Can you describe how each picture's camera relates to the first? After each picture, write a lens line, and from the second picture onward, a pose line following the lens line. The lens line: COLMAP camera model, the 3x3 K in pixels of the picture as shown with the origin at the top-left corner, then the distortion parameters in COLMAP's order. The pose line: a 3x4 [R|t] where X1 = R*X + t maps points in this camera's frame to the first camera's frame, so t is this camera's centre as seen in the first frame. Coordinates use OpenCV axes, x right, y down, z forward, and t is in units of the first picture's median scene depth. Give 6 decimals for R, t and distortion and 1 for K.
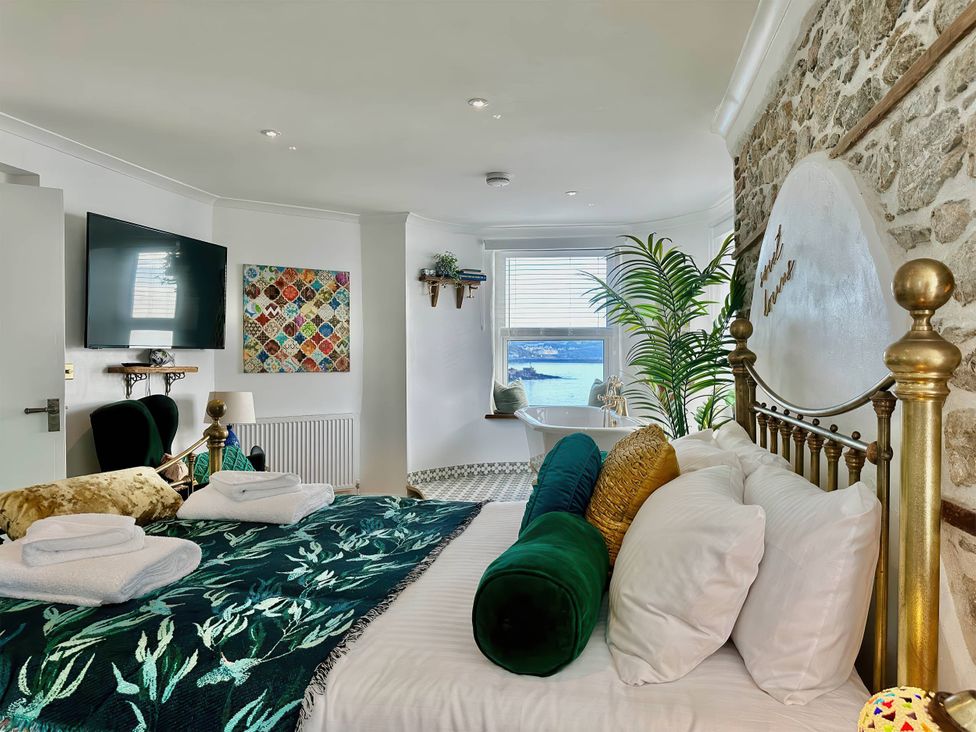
lens RADIAL K [[693.4, 0, 488.0], [0, 693.4, 366.0], [0, 0, 1]] dist [-0.002441, -0.001171]
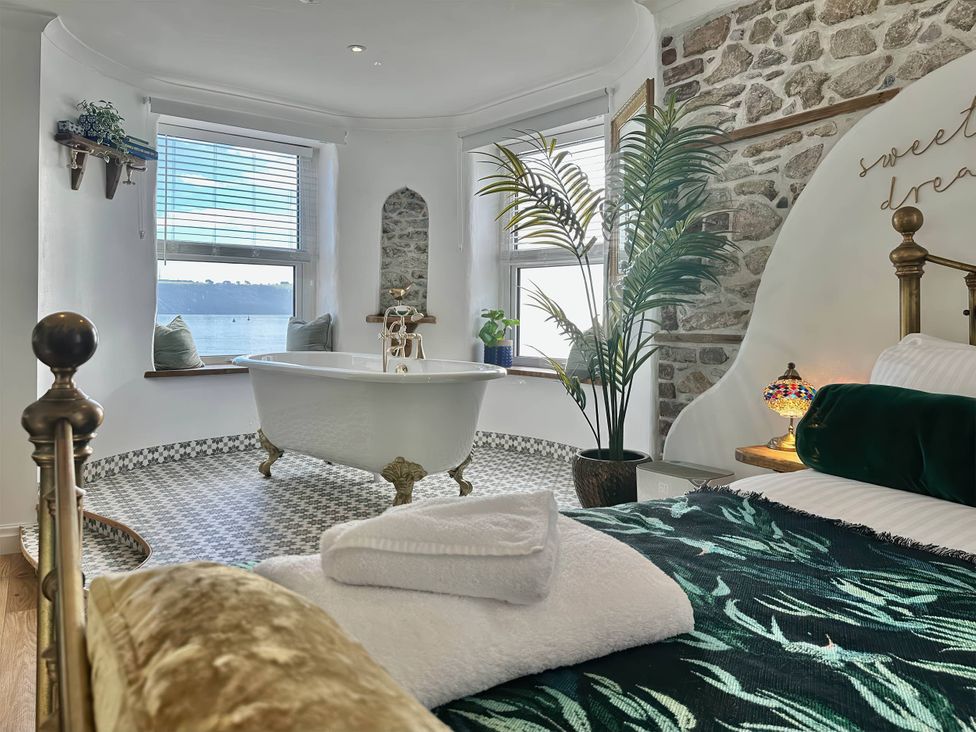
lens RADIAL K [[780.5, 0, 488.0], [0, 780.5, 366.0], [0, 0, 1]] dist [-0.003436, -0.001017]
pose [[0.642249, -0.032324, 0.765814, -0.368491], [0.015491, 0.999454, 0.029194, 0.050366], [-0.766339, -0.006887, 0.642399, 0.309352]]
